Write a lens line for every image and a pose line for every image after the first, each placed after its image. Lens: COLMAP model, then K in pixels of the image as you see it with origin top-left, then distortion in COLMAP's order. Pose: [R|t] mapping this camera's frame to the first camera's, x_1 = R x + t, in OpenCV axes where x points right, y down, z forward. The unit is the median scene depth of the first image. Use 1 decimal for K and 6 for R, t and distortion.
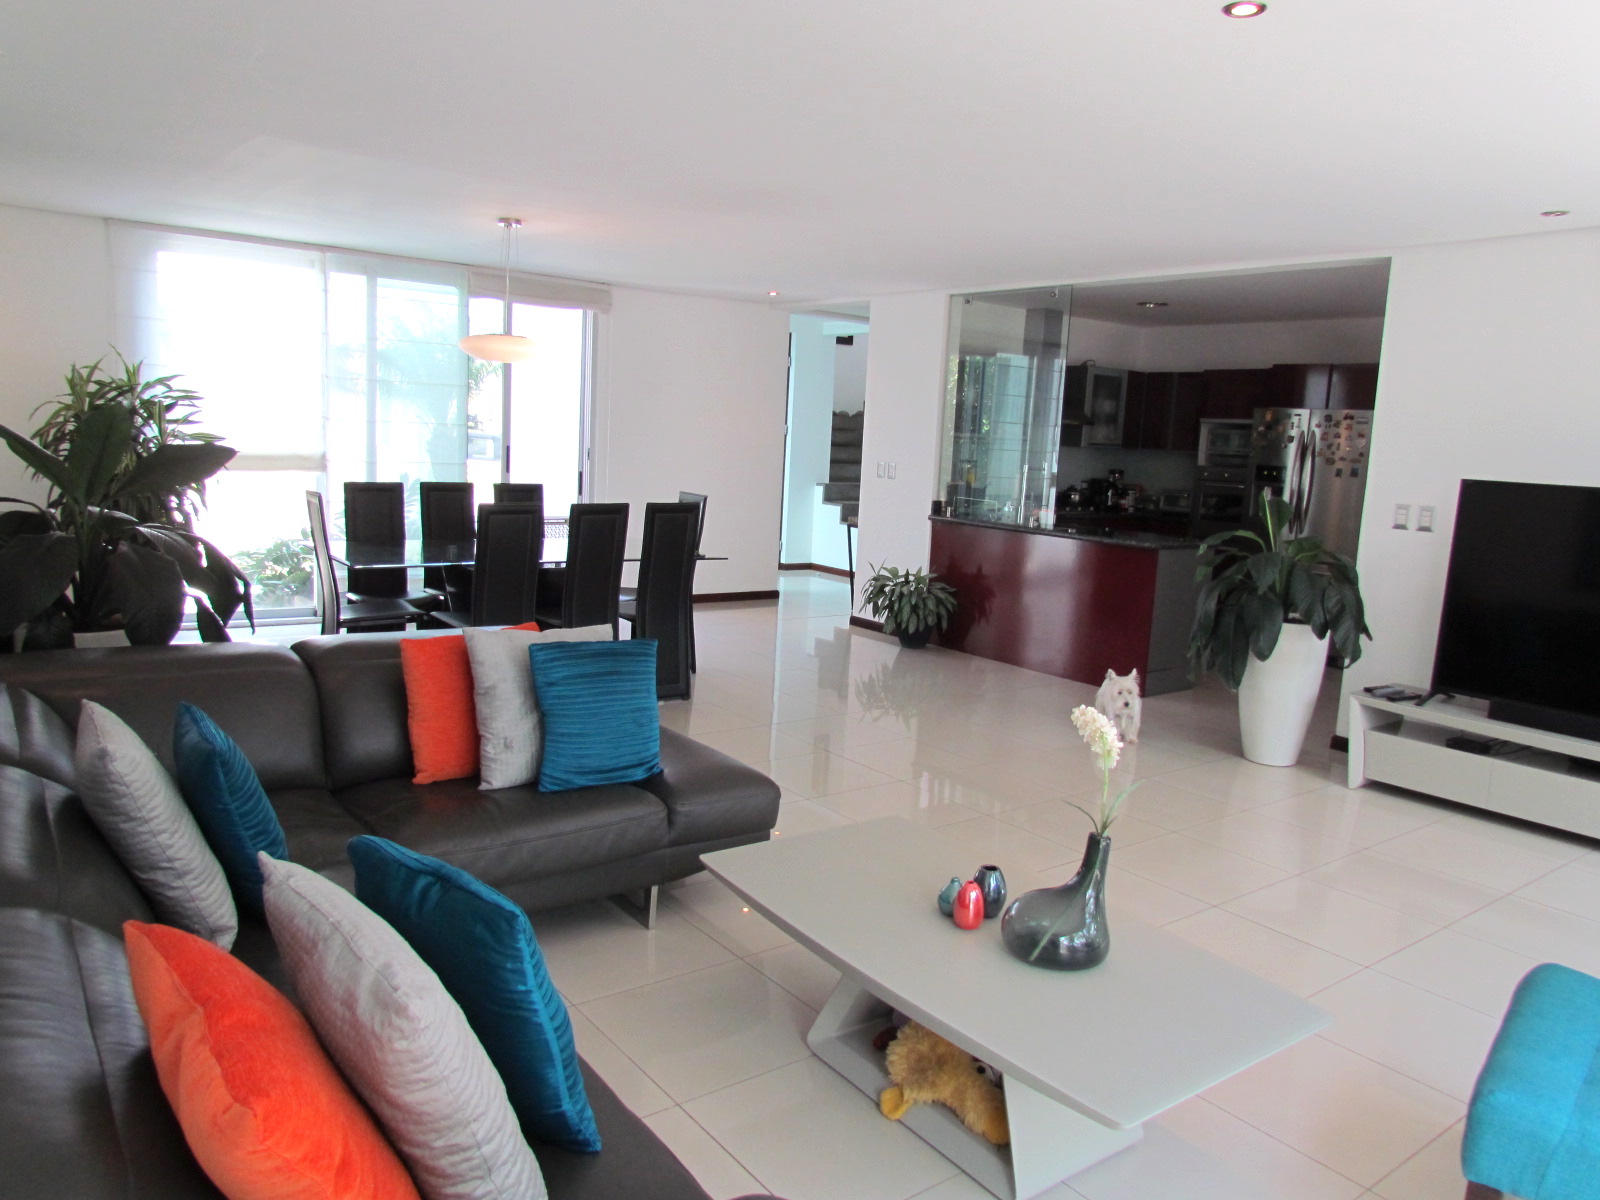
lens RADIAL K [[1137.9, 0, 796.9], [0, 1137.9, 600.1], [0, 0, 1]] dist [-0.026251, -0.002226]
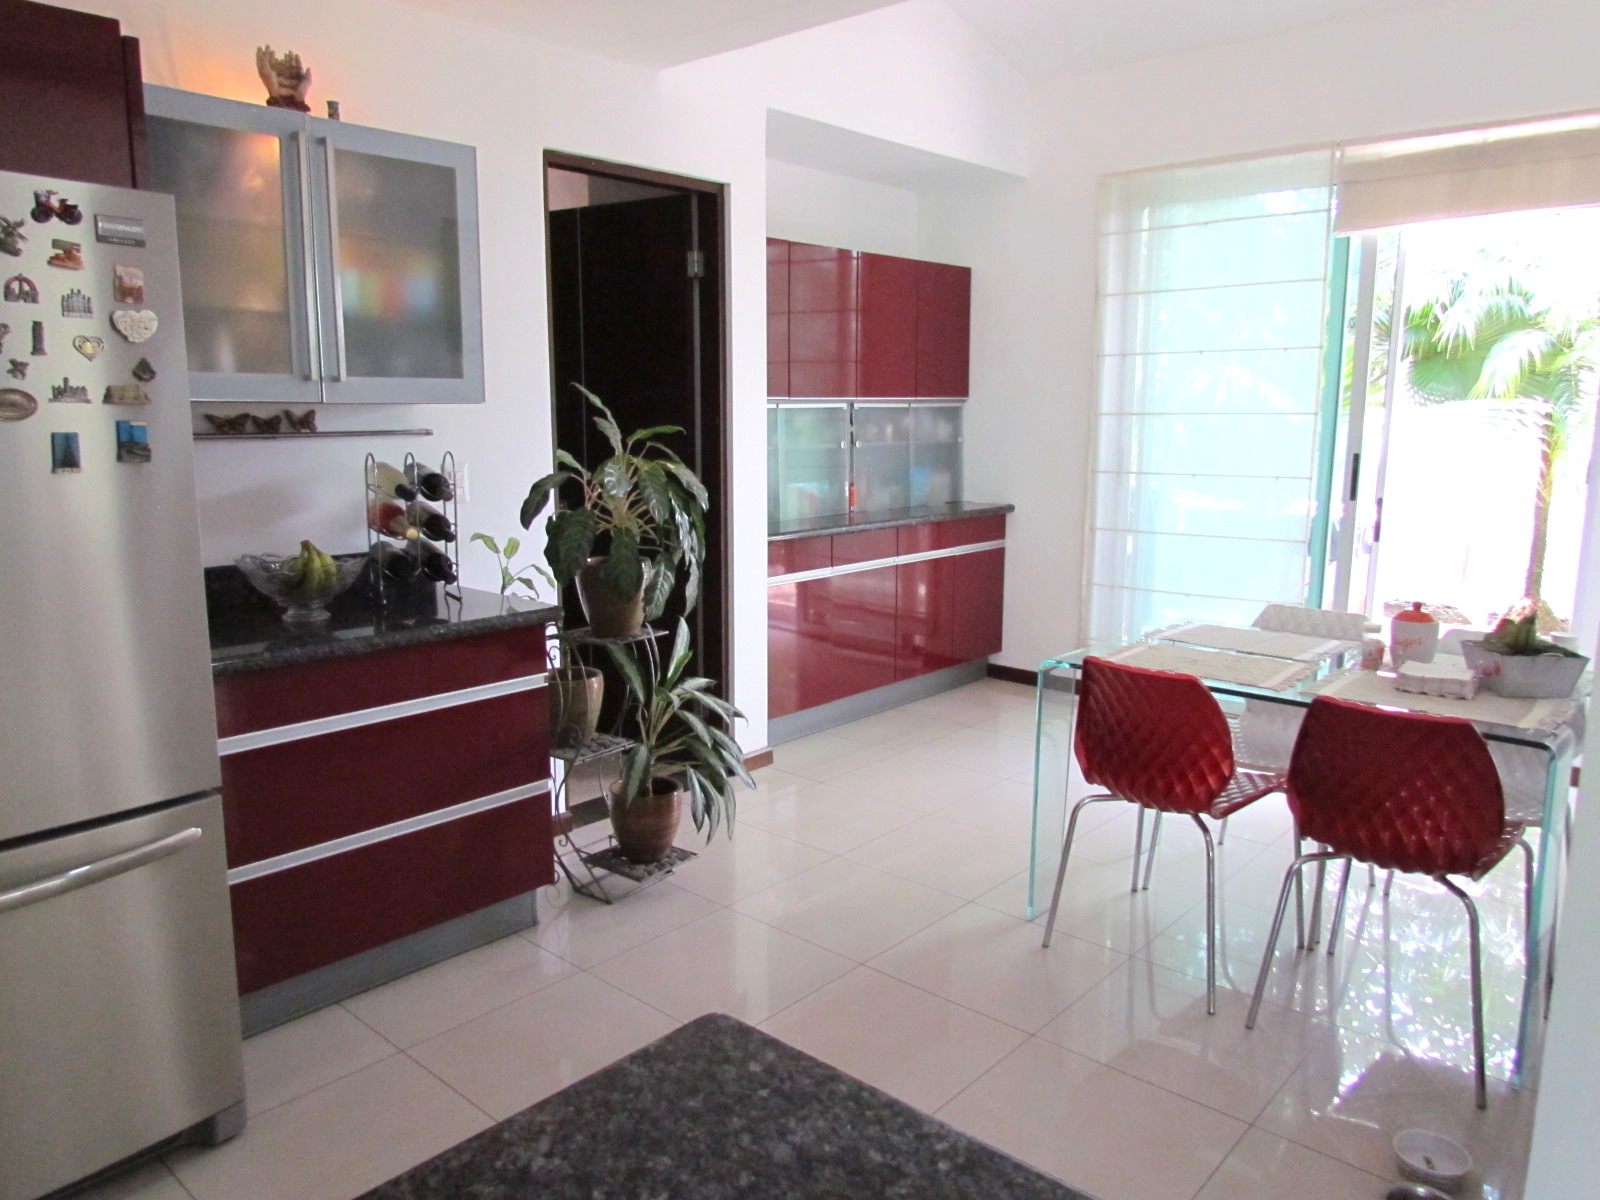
lens RADIAL K [[1137.9, 0, 801.9], [0, 1137.9, 600.3], [0, 0, 1]] dist [-0.026251, -0.002226]
pose [[-0.198603, -0.210333, 0.957244, 0.186207], [0.124832, 0.963317, 0.237567, -0.101306], [-0.972098, 0.166676, -0.165061, 0.761094]]
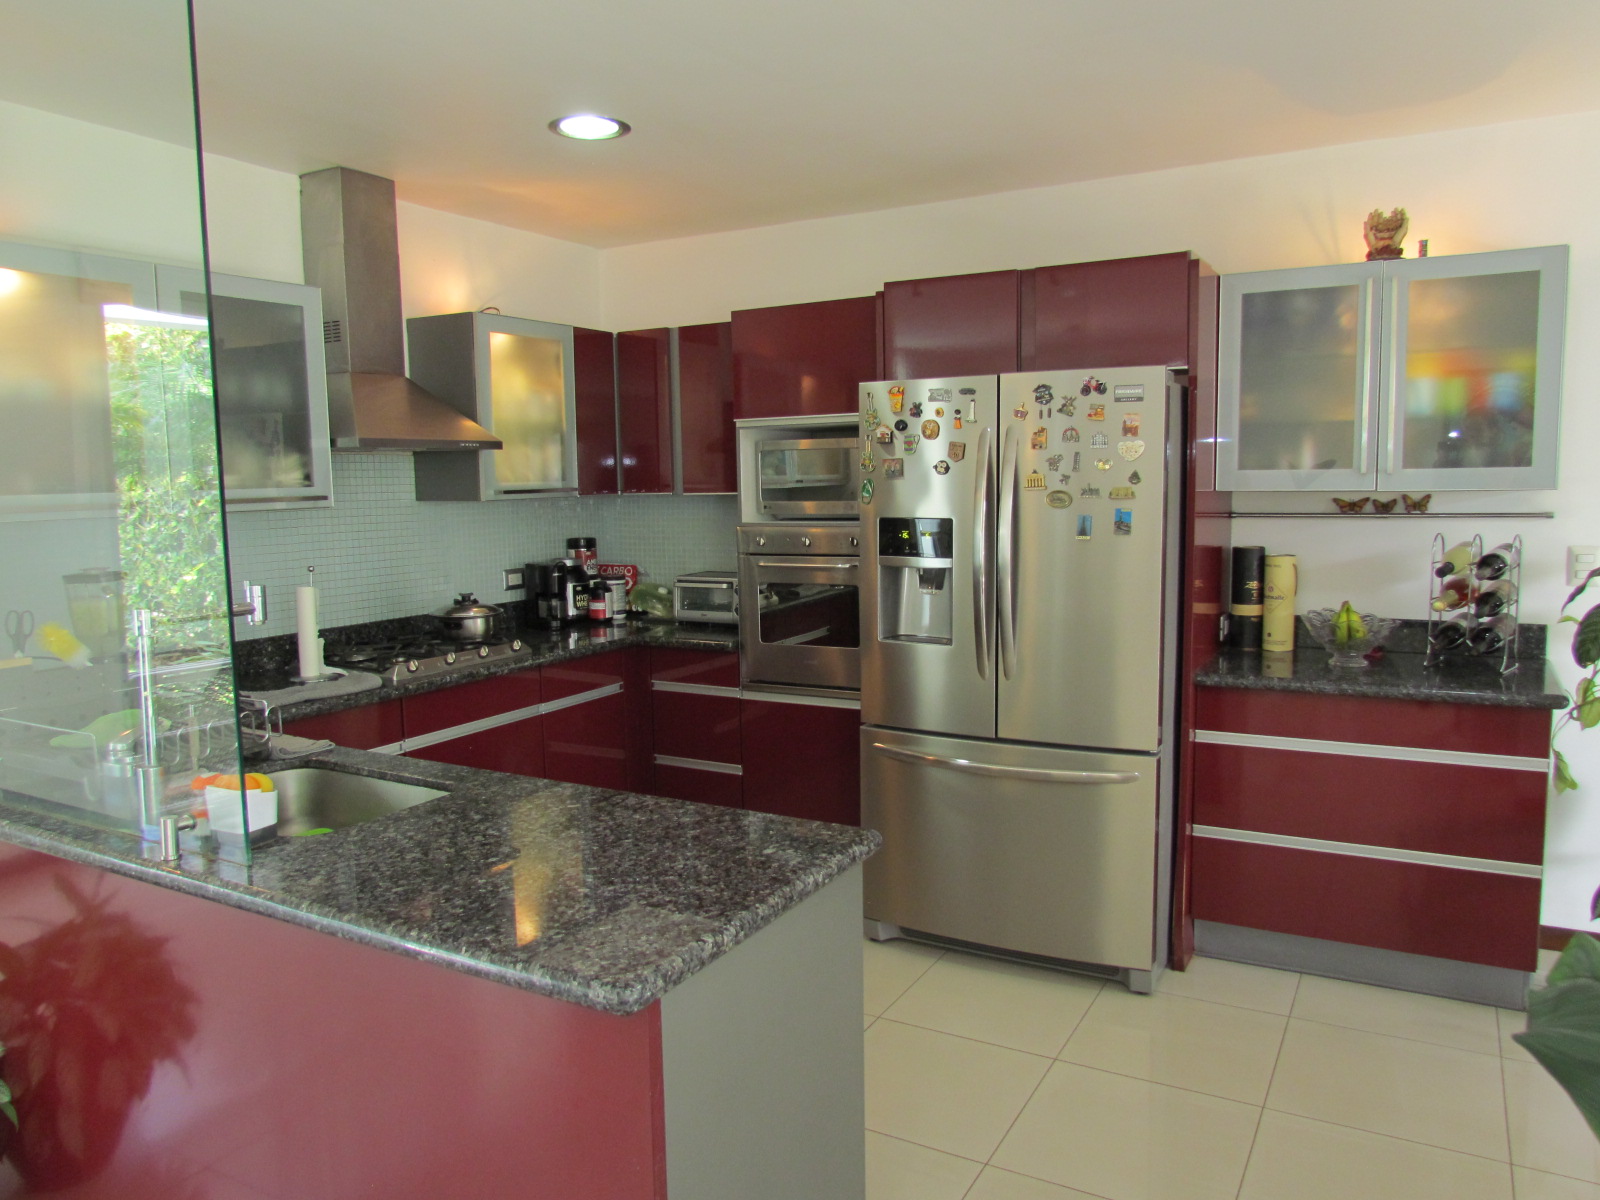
lens RADIAL K [[1137.9, 0, 804.2], [0, 1137.9, 595.2], [0, 0, 1]] dist [-0.026251, -0.002226]
pose [[0.914676, -0.104963, 0.390322, 0.193758], [0.118455, 0.992903, -0.010582, -0.081392], [-0.386441, 0.055915, 0.920618, 0.567782]]
